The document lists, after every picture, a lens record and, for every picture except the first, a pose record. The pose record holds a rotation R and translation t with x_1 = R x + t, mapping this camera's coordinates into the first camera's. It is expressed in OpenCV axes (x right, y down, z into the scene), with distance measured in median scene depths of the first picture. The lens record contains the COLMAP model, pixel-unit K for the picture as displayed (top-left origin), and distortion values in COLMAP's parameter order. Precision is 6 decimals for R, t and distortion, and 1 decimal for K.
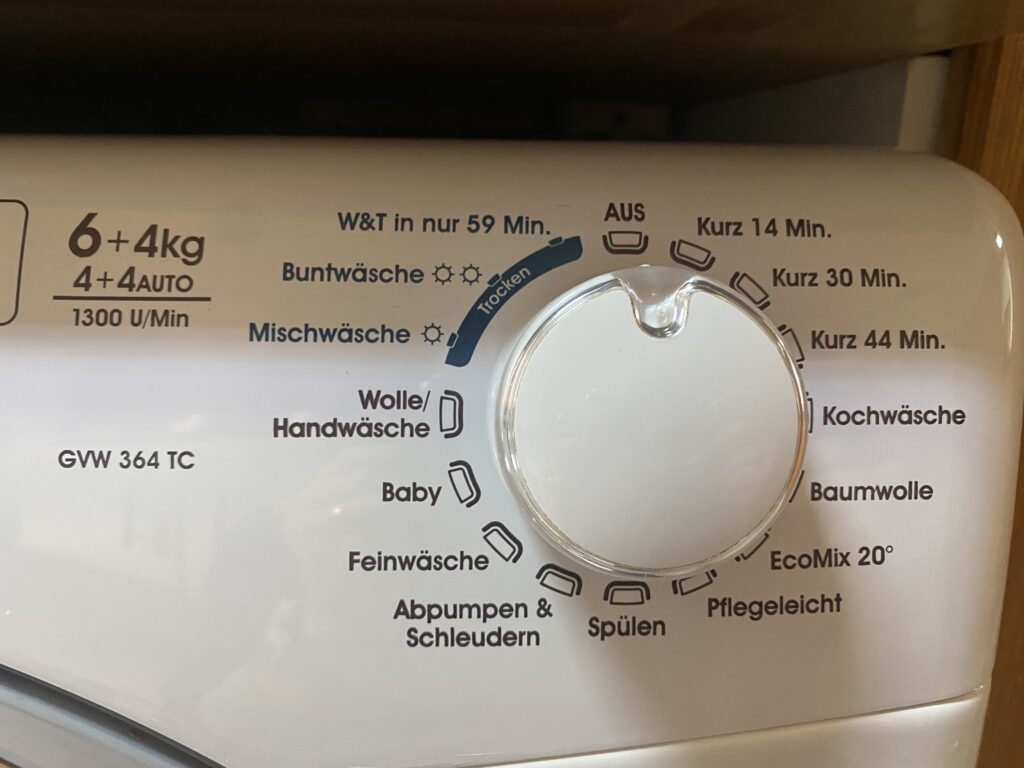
lens RADIAL K [[830.3, 0, 509.4], [0, 830.3, 379.4], [0, 0, 1]] dist [-0.017081, -0.012184]
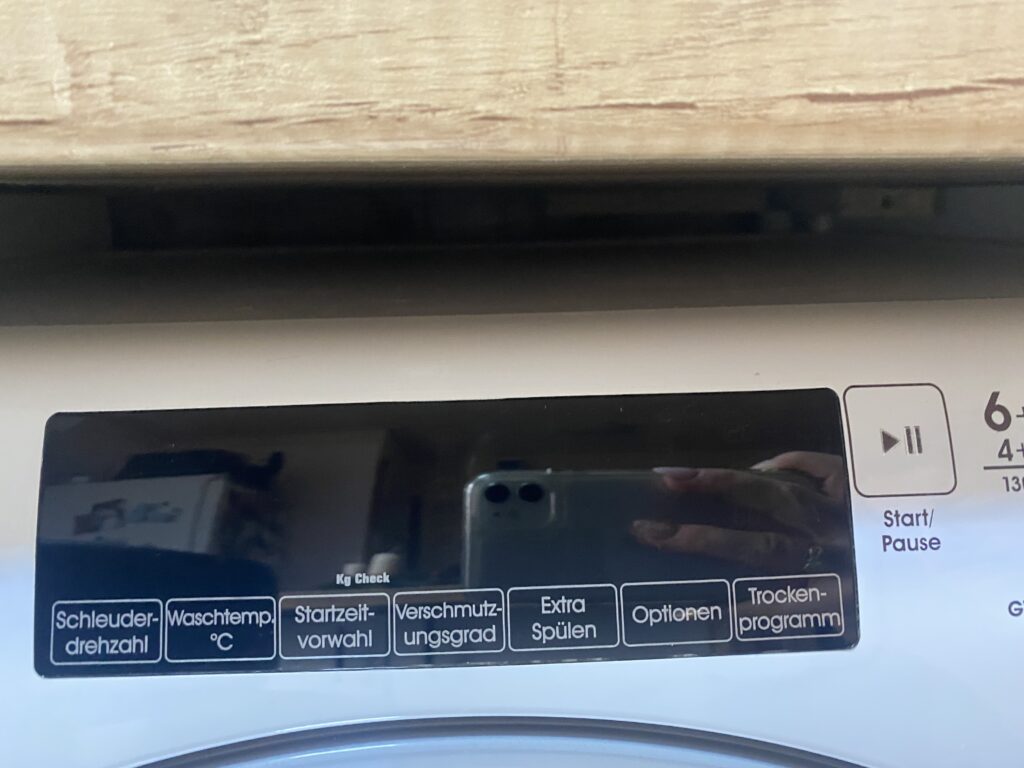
lens RADIAL K [[795.8, 0, 511.3], [0, 795.8, 385.1], [0, 0, 1]] dist [-0.008139, 0.004497]
pose [[0.998819, -0.047213, -0.011502, -1.182277], [0.046240, 0.996204, -0.073749, -0.161416], [0.014941, 0.073130, 0.997211, -0.133919]]
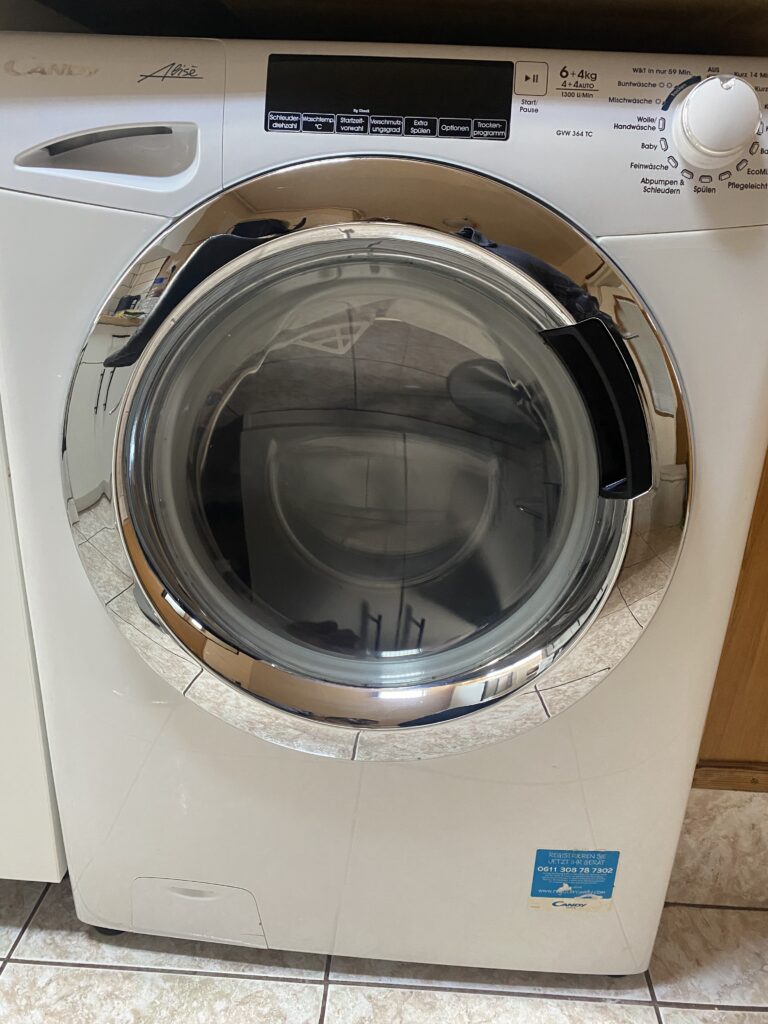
lens RADIAL K [[795.8, 0, 385.0], [0, 795.8, 514.9], [0, 0, 1]] dist [-0.008139, 0.004497]
pose [[0.995532, 0.051107, -0.079401, -0.924896], [-0.043001, 0.993993, 0.100642, 1.463175], [0.084068, -0.096778, 0.991749, -2.764922]]
